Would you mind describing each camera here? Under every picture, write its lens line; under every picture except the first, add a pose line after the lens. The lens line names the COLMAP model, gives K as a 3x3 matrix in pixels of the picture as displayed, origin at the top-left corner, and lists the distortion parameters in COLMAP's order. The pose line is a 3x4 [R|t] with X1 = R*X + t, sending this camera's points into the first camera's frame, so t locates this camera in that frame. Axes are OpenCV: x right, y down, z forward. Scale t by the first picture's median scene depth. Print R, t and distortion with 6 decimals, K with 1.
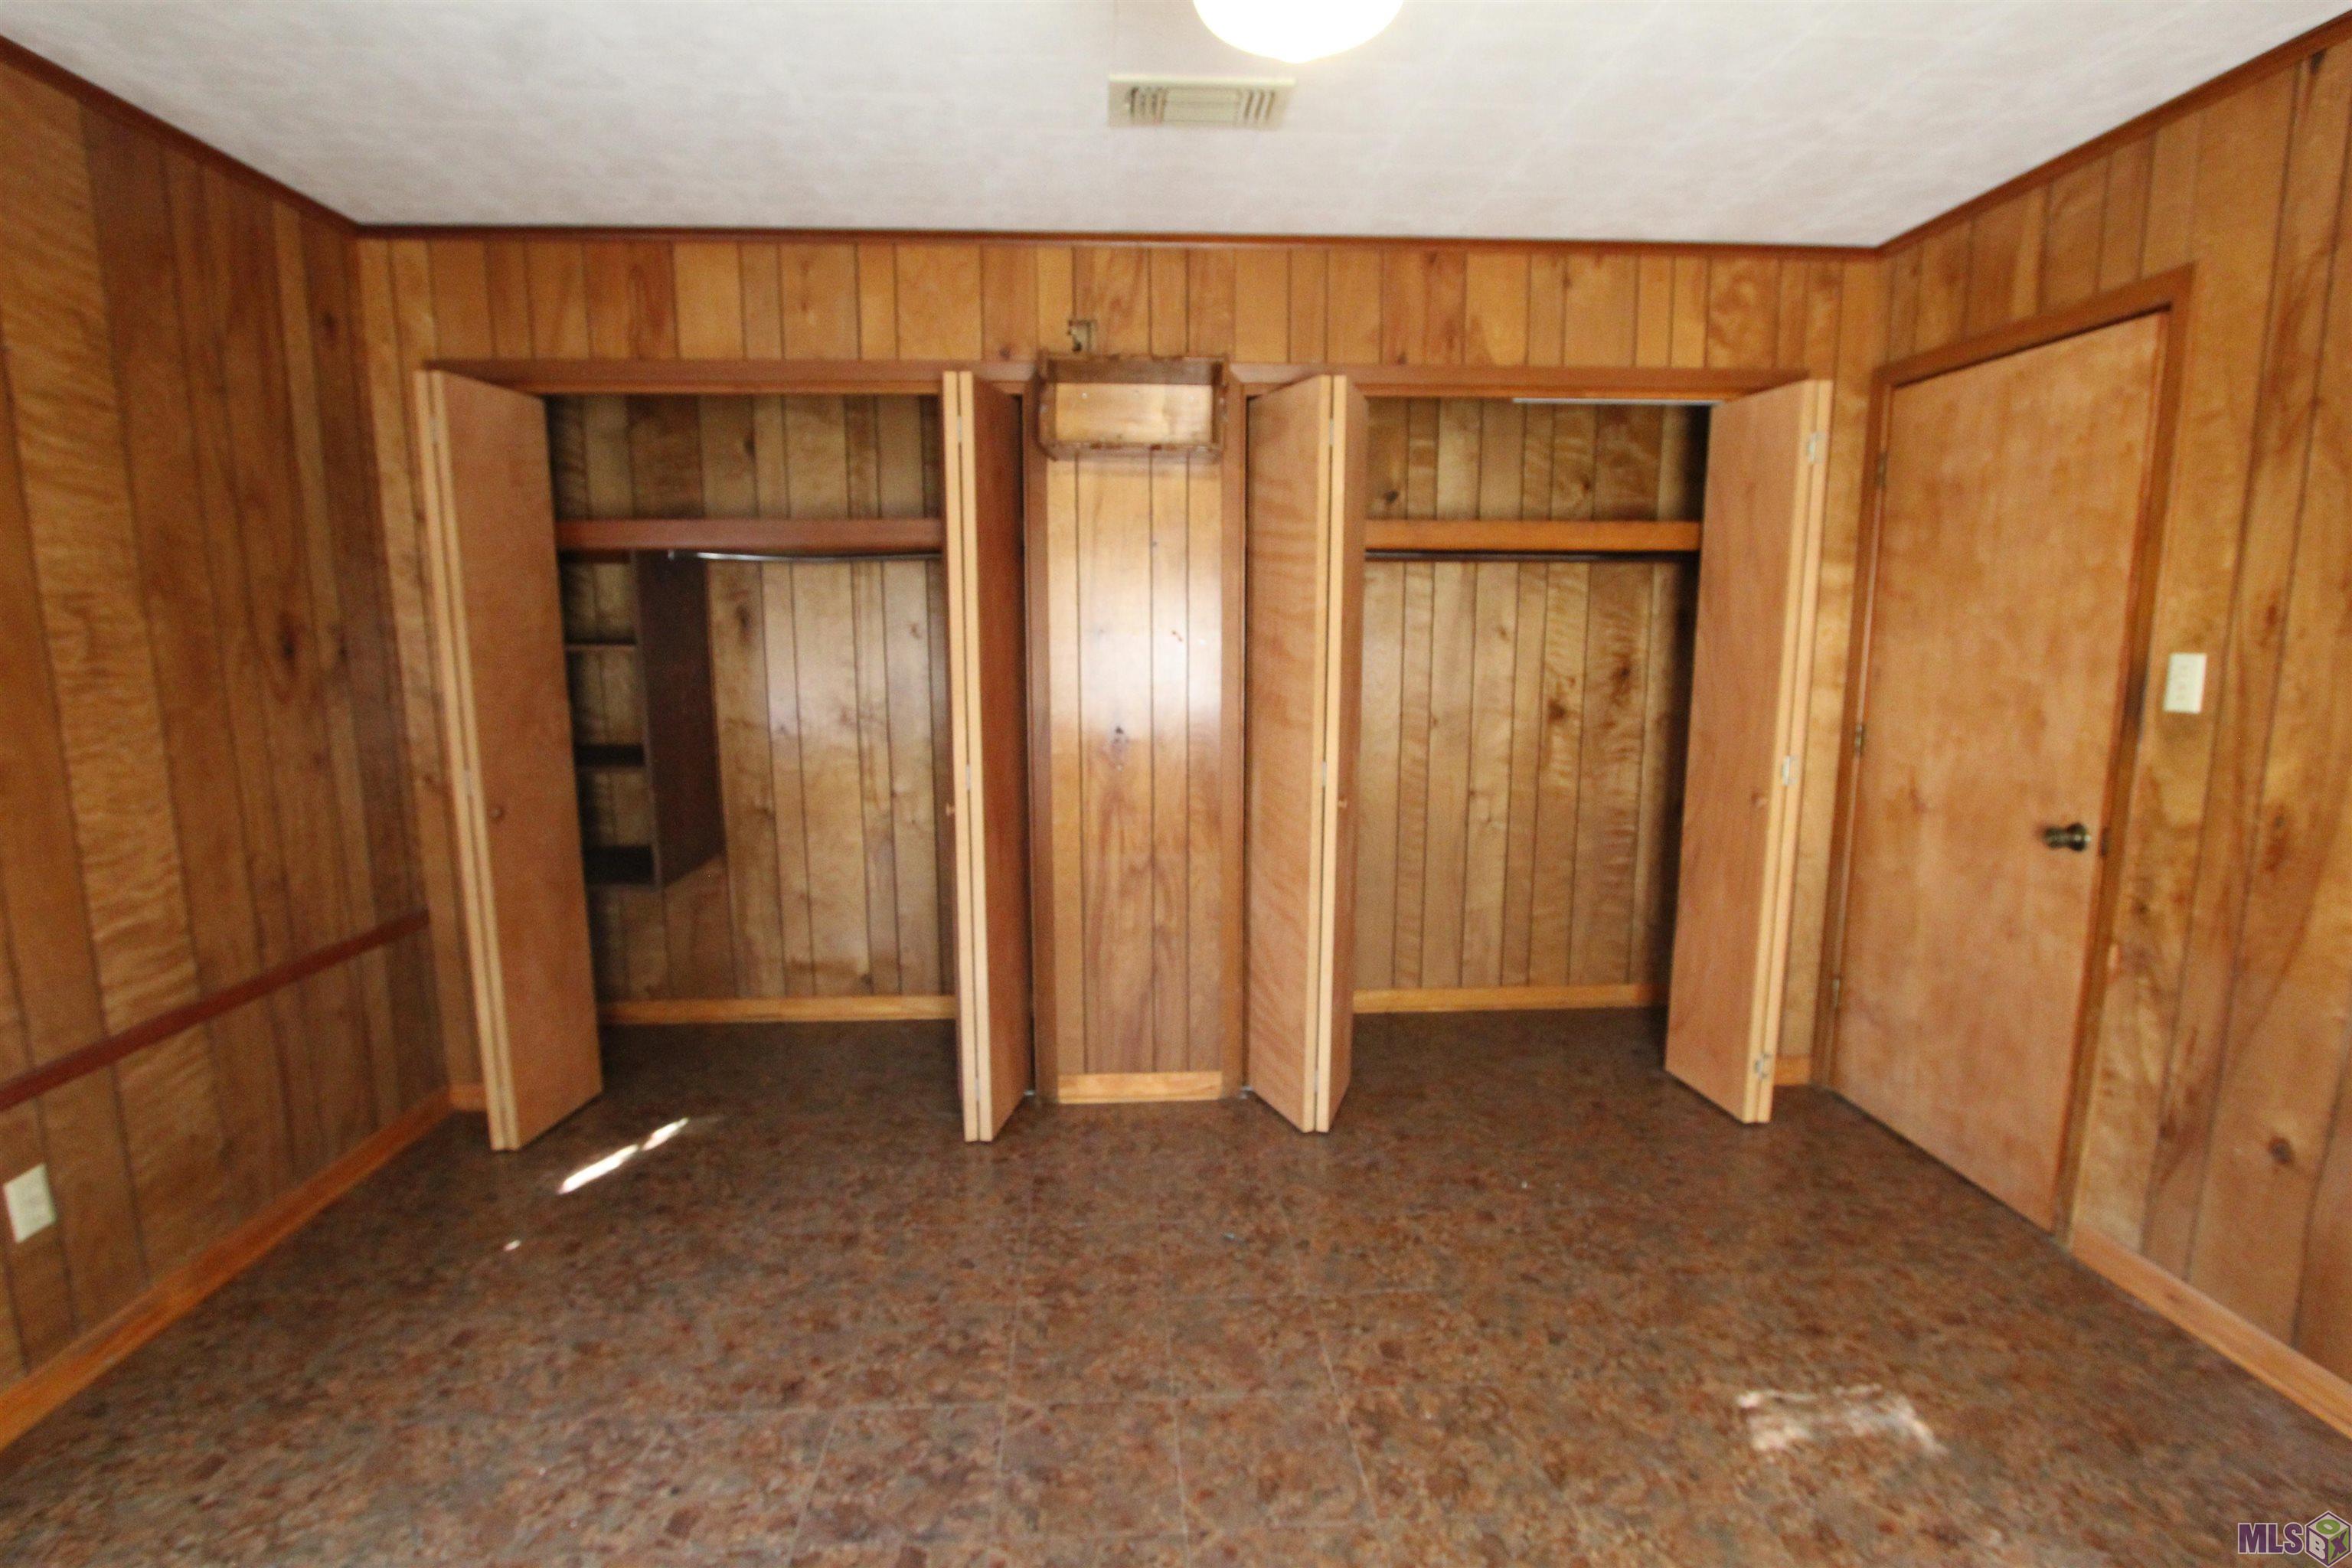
lens RADIAL K [[1080.1, 0, 1162.9], [0, 1080.1, 781.8], [0, 0, 1]] dist [-0.000322, -0.000051]
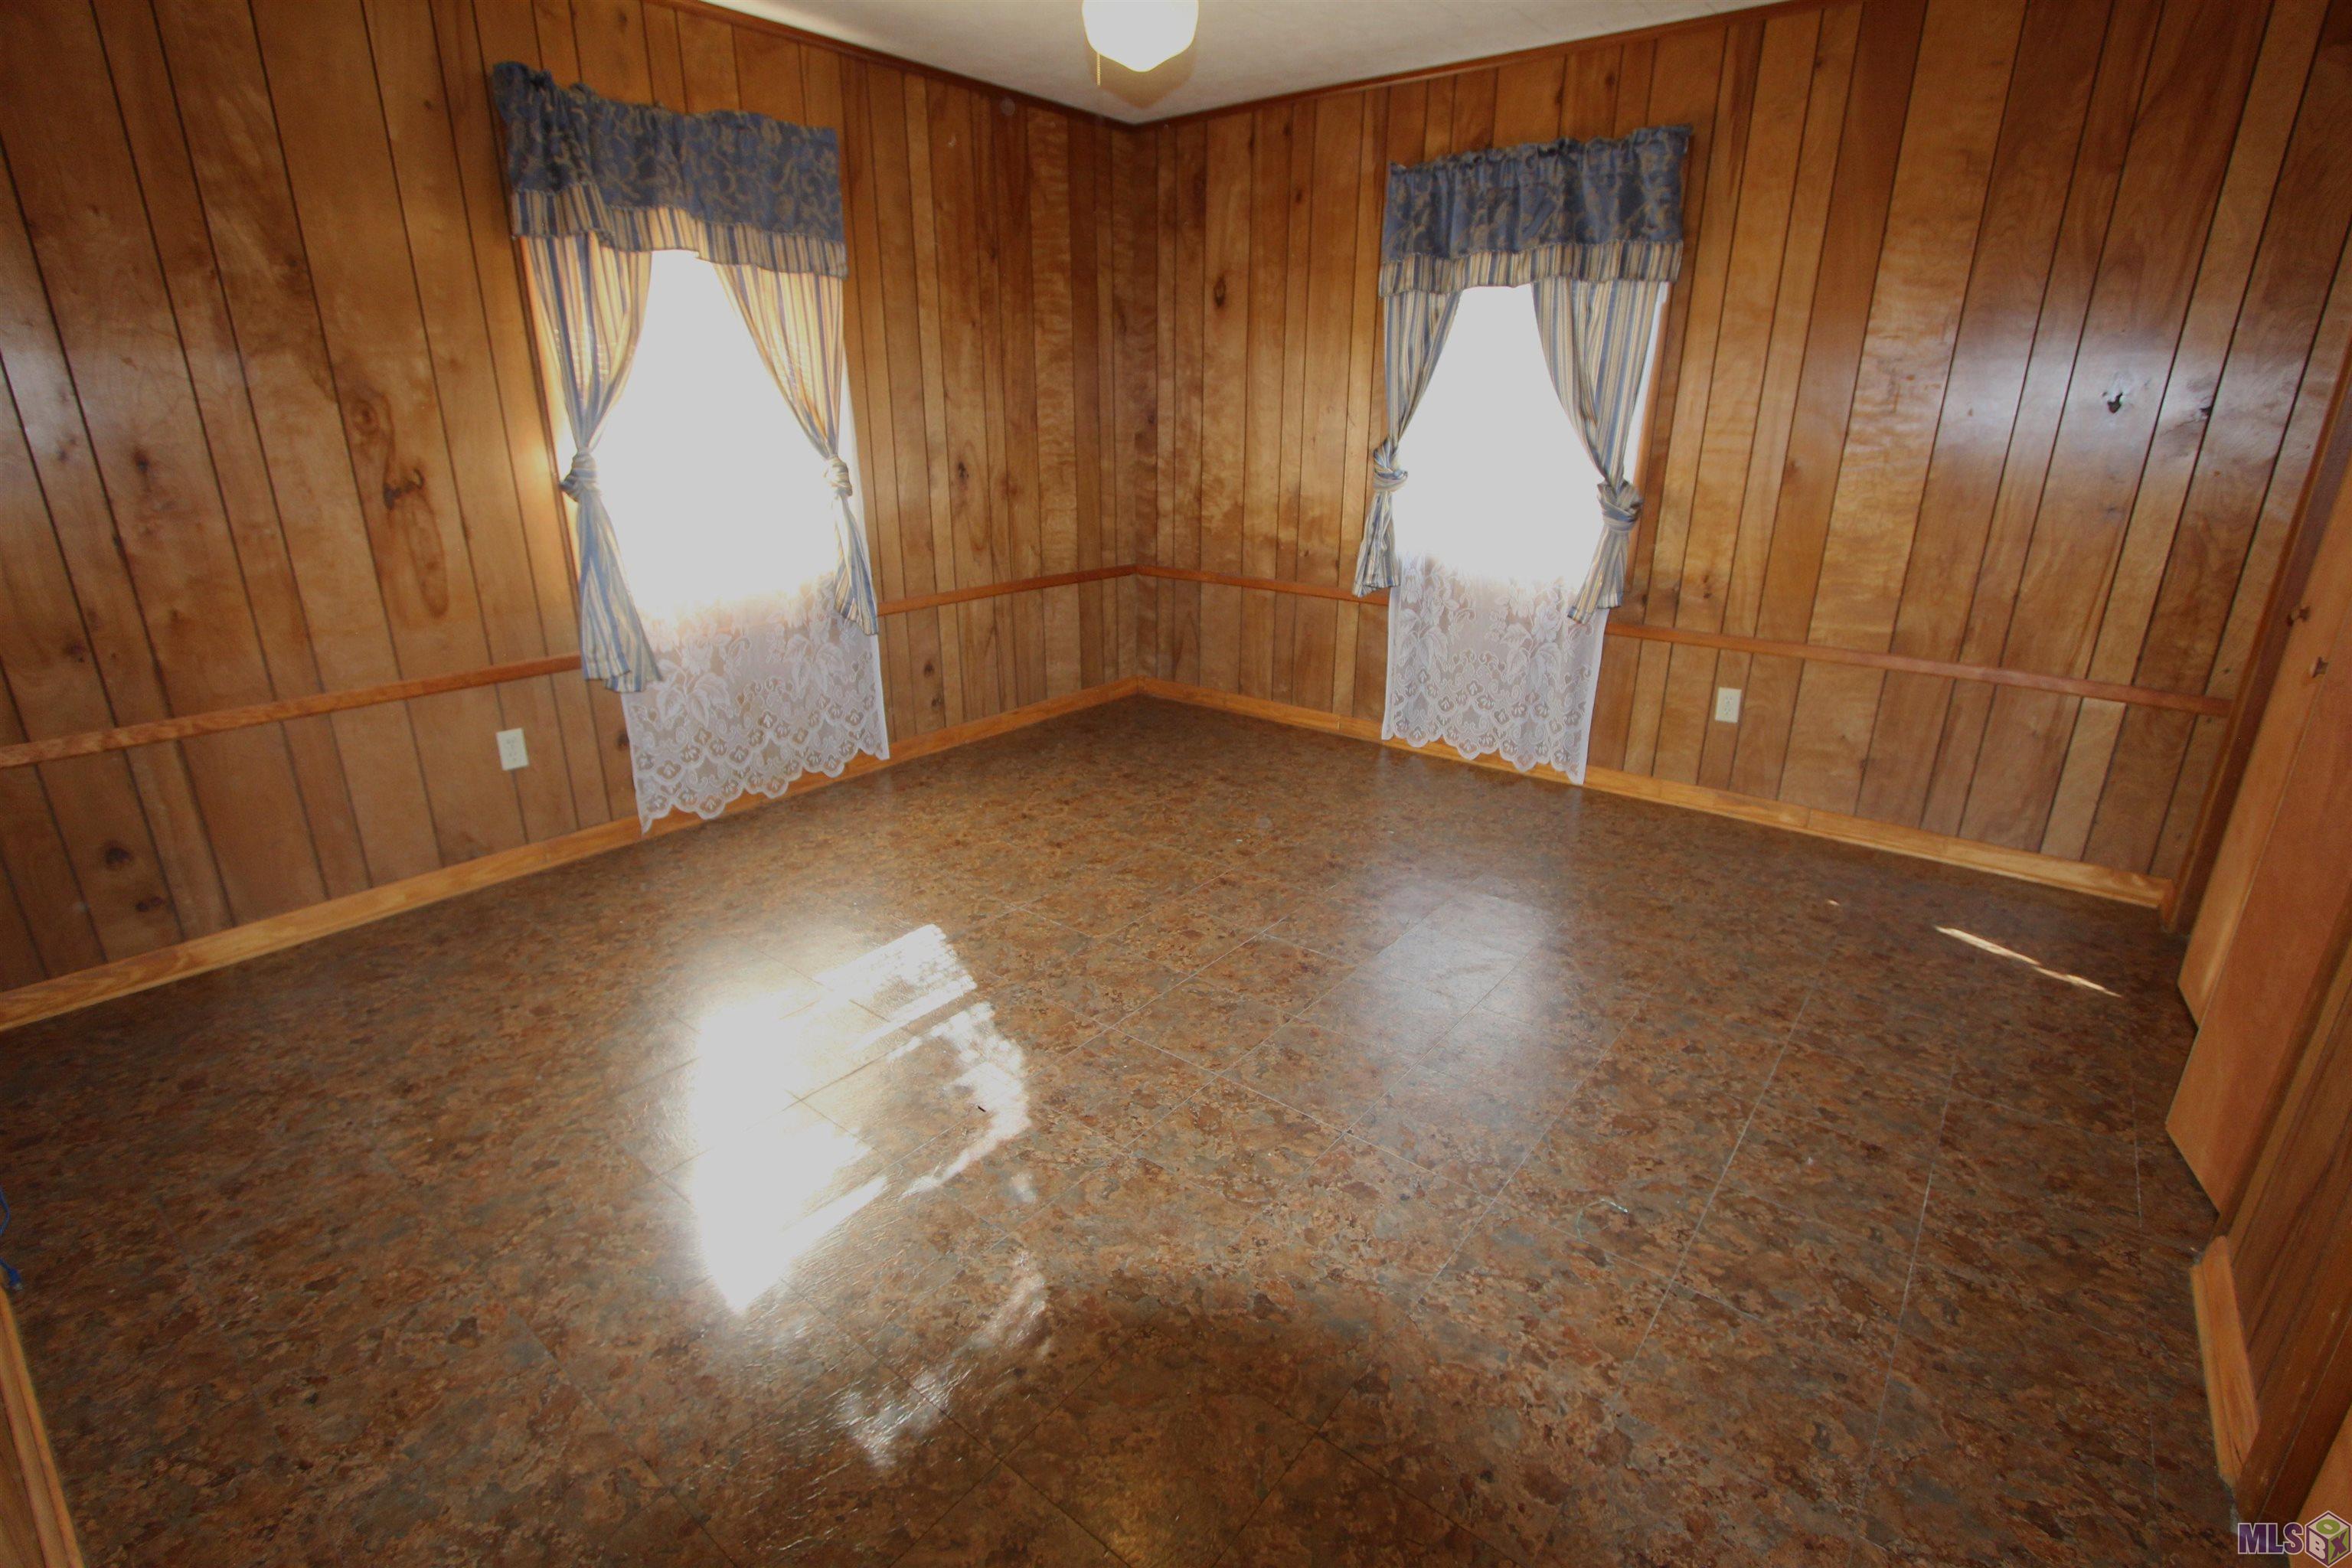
lens RADIAL K [[1093.6, 0, 1163.9], [0, 1093.6, 781.4], [0, 0, 1]] dist [-0.002944, -0.000733]
pose [[-0.656771, 0.243134, -0.713819, 0.894643], [-0.117002, 0.902278, 0.414976, -0.148280], [0.744958, 0.356063, -0.564143, 1.273034]]
